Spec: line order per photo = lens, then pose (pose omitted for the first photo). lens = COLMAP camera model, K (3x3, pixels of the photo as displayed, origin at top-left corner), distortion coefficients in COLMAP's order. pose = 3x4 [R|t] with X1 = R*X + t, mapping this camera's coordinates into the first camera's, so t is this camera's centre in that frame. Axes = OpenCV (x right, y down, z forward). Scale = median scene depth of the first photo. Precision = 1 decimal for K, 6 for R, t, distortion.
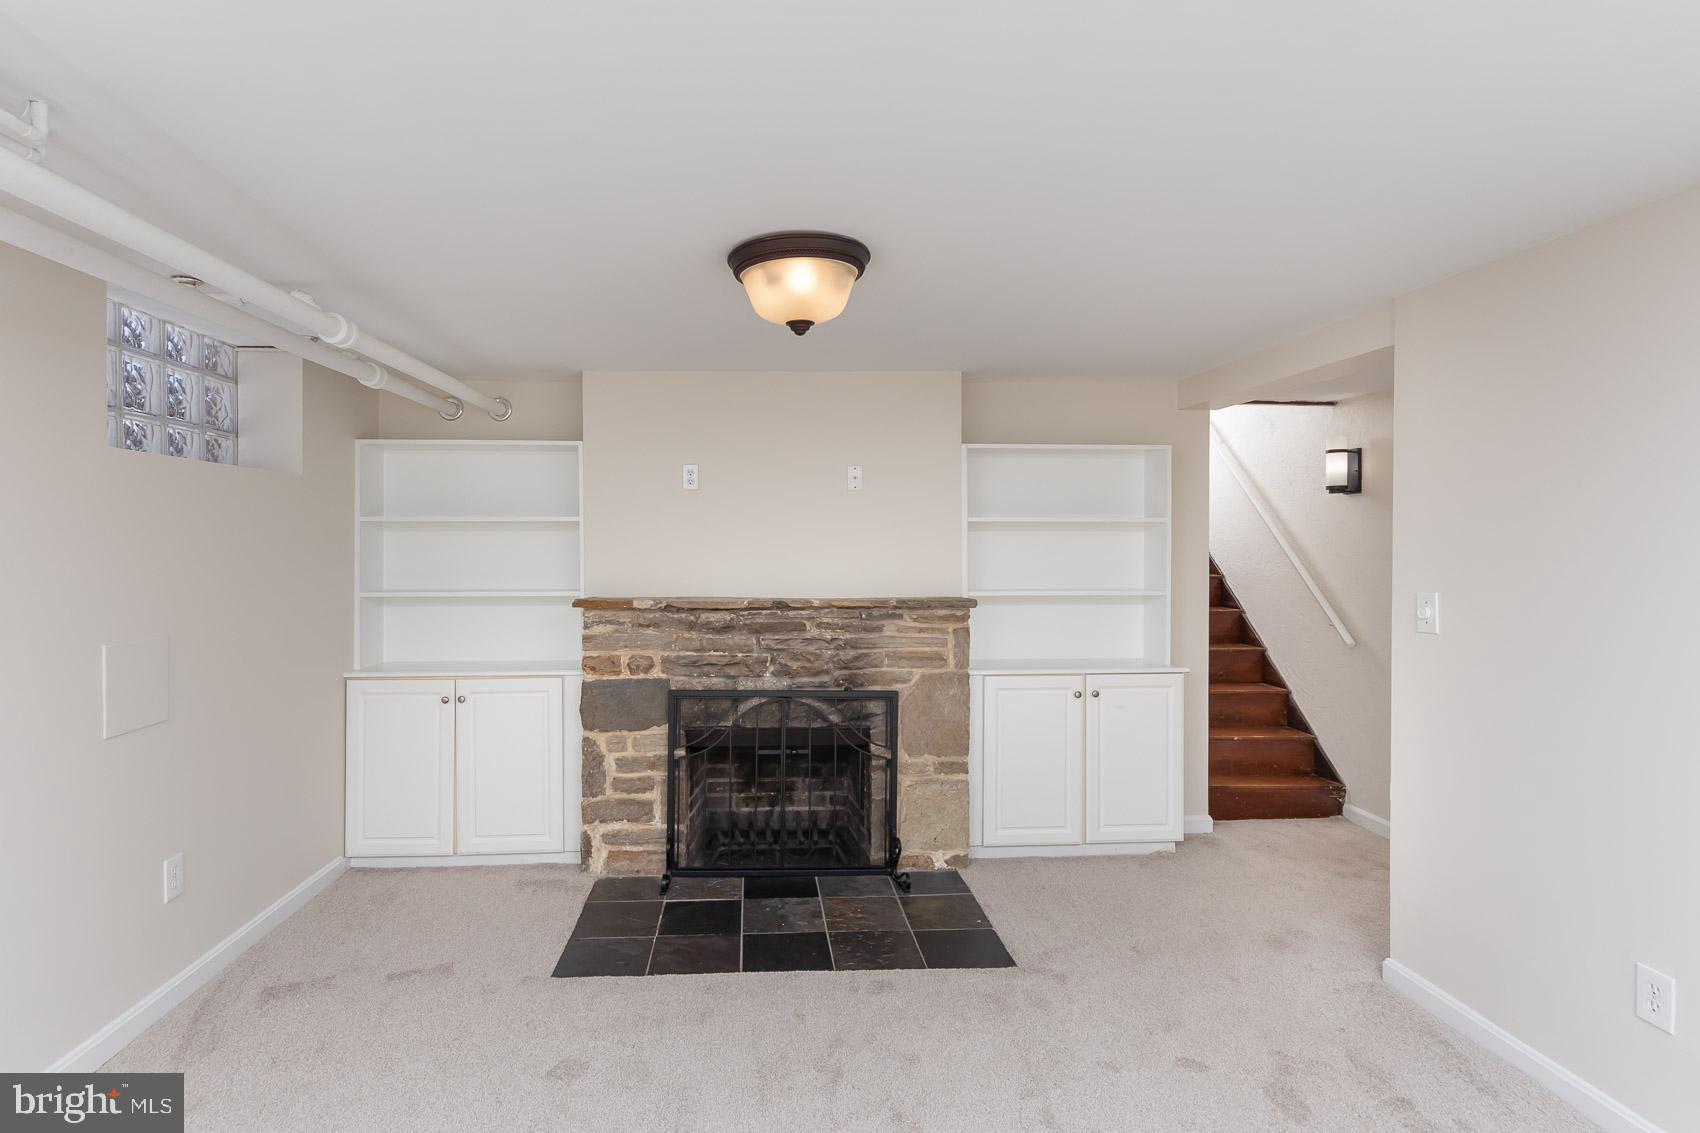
lens RADIAL K [[882.3, 0, 818.2], [0, 882.3, 538.5], [0, 0, 1]] dist [-0.002141, -0.002617]
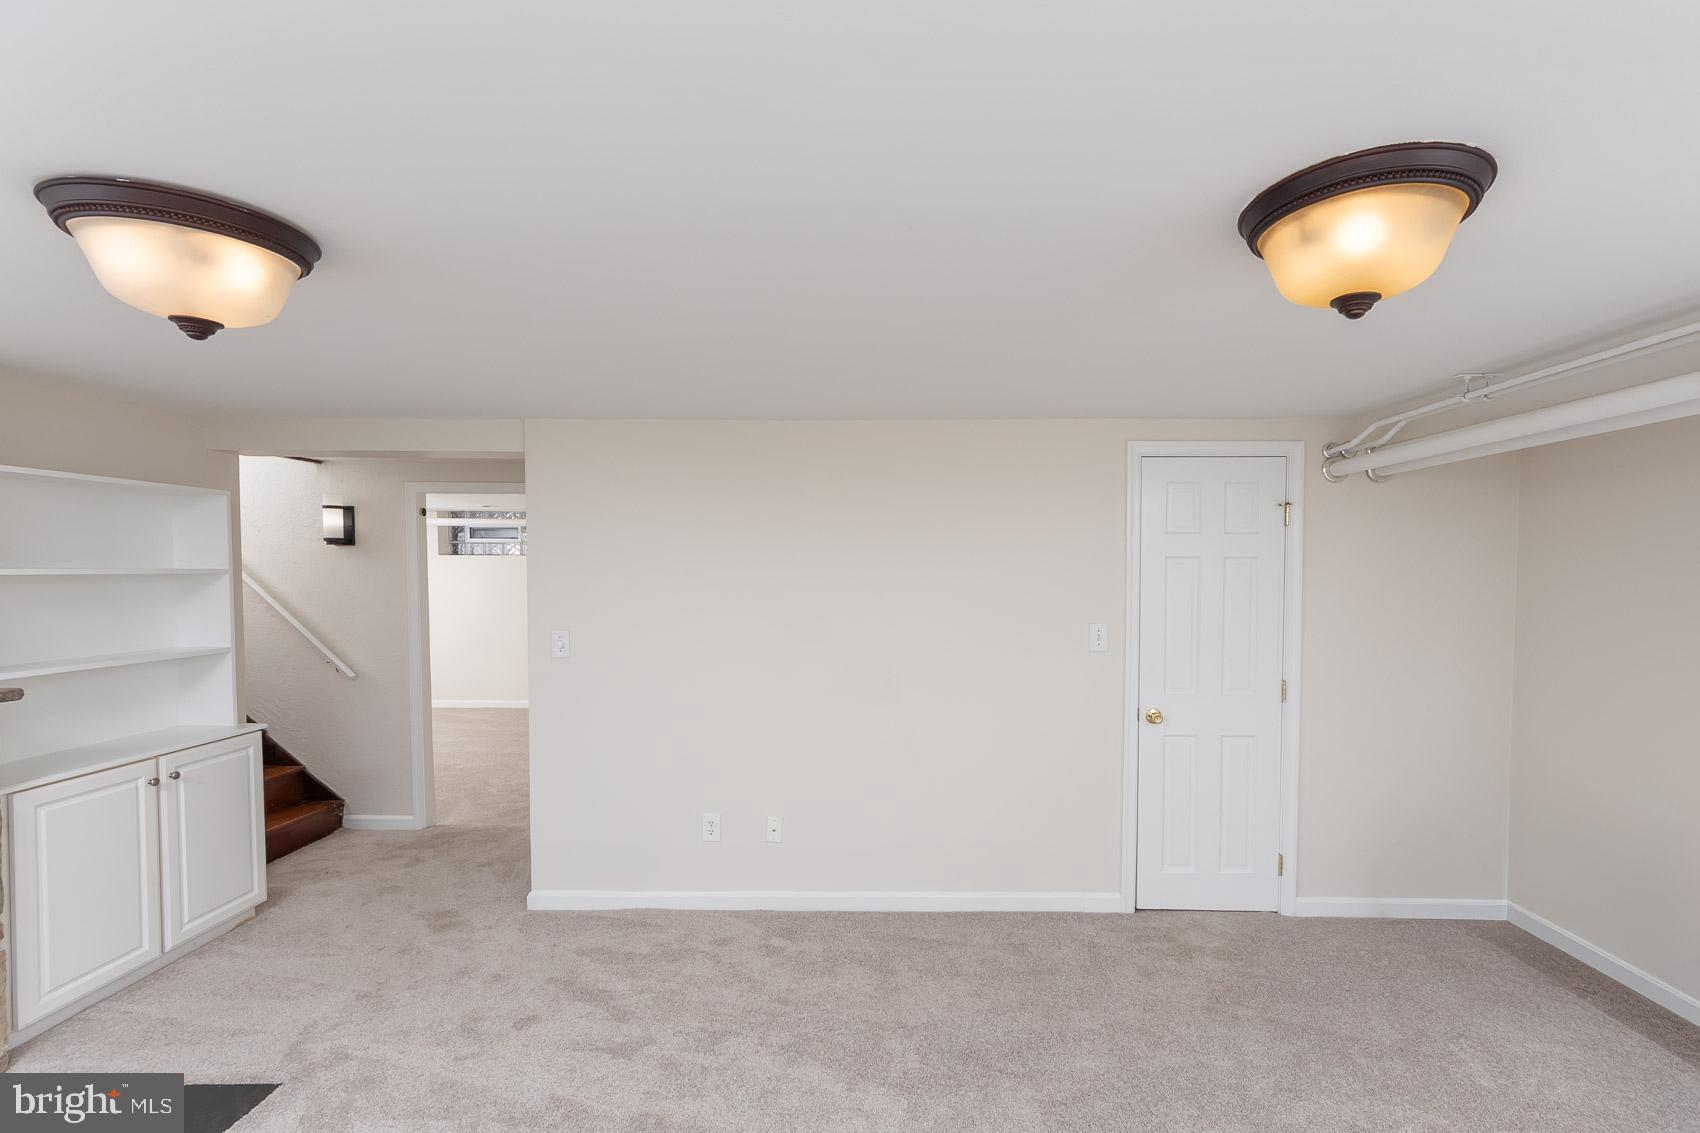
lens RADIAL K [[777.4, 0, 852.6], [0, 777.4, 582.5], [0, 0, 1]] dist [0.005335, 0.001233]
pose [[0.144785, -0.032612, 0.988926, -0.376225], [0.012986, 0.999433, 0.031057, -0.031361], [-0.989378, 0.008346, 0.145126, 0.251642]]
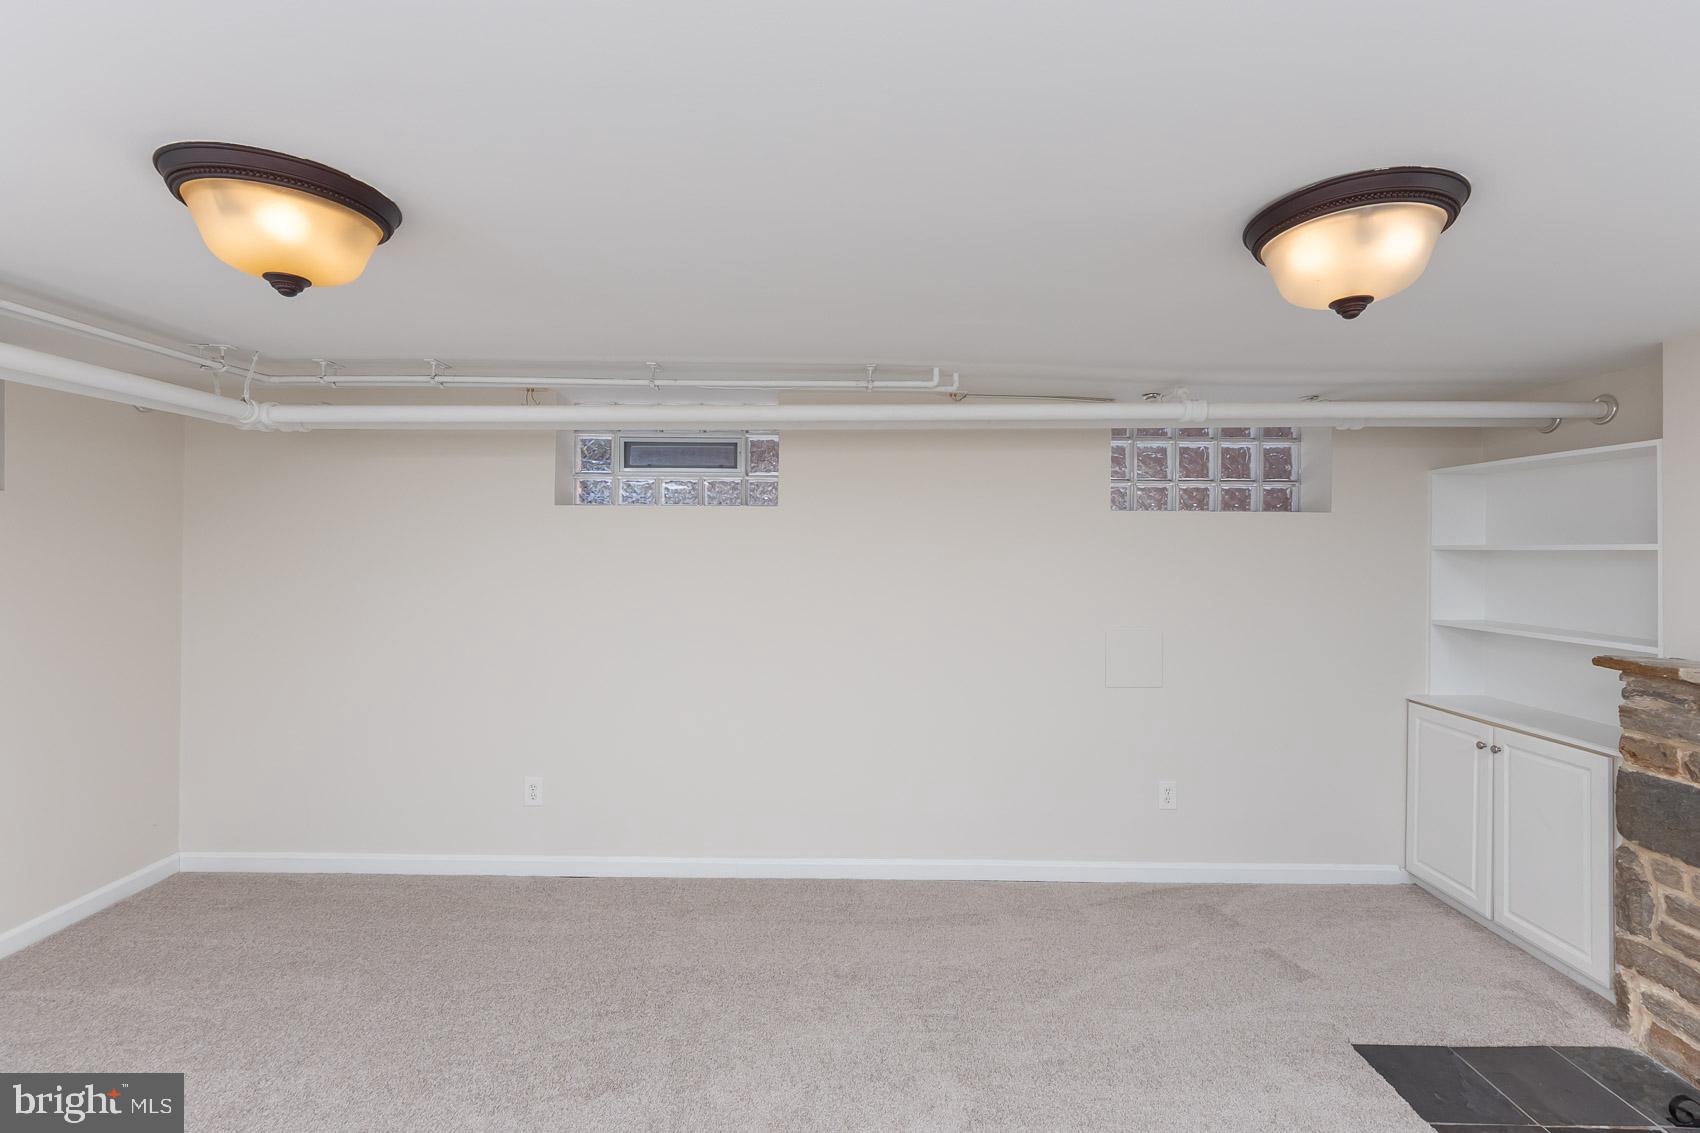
lens RADIAL K [[777.4, 0, 873.0], [0, 777.4, 538.4], [0, 0, 1]] dist [0.005335, 0.001233]
pose [[-0.074085, -0.011134, -0.997190, 0.432456], [-0.004894, 0.999930, -0.010801, -0.020272], [0.997240, 0.004080, -0.074134, 0.424330]]
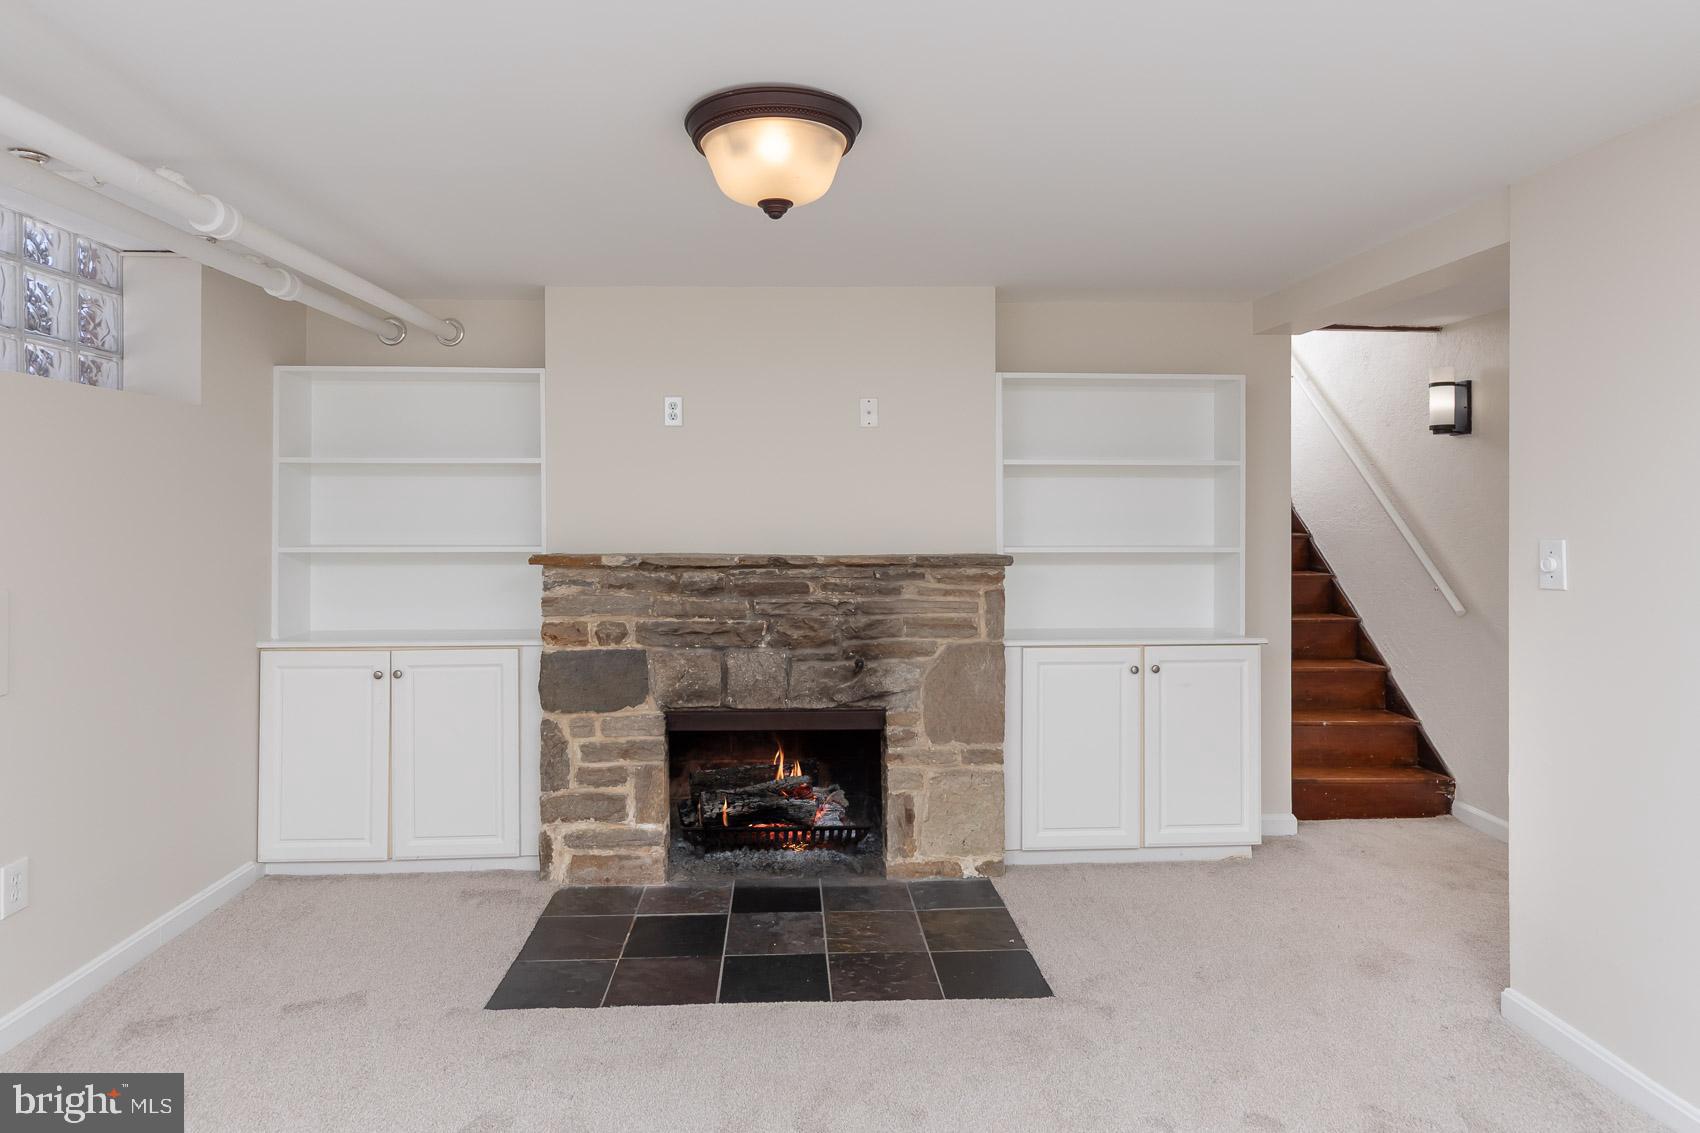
lens RADIAL K [[987.1, 0, 858.0], [0, 987.1, 498.0], [0, 0, 1]] dist [-0.005243, 0.004912]
pose [[0.999985, -0.000762, -0.005512, 0.039143], [0.000715, 0.999963, -0.008590, 0.022734], [0.005518, 0.008586, 0.999948, 0.061060]]
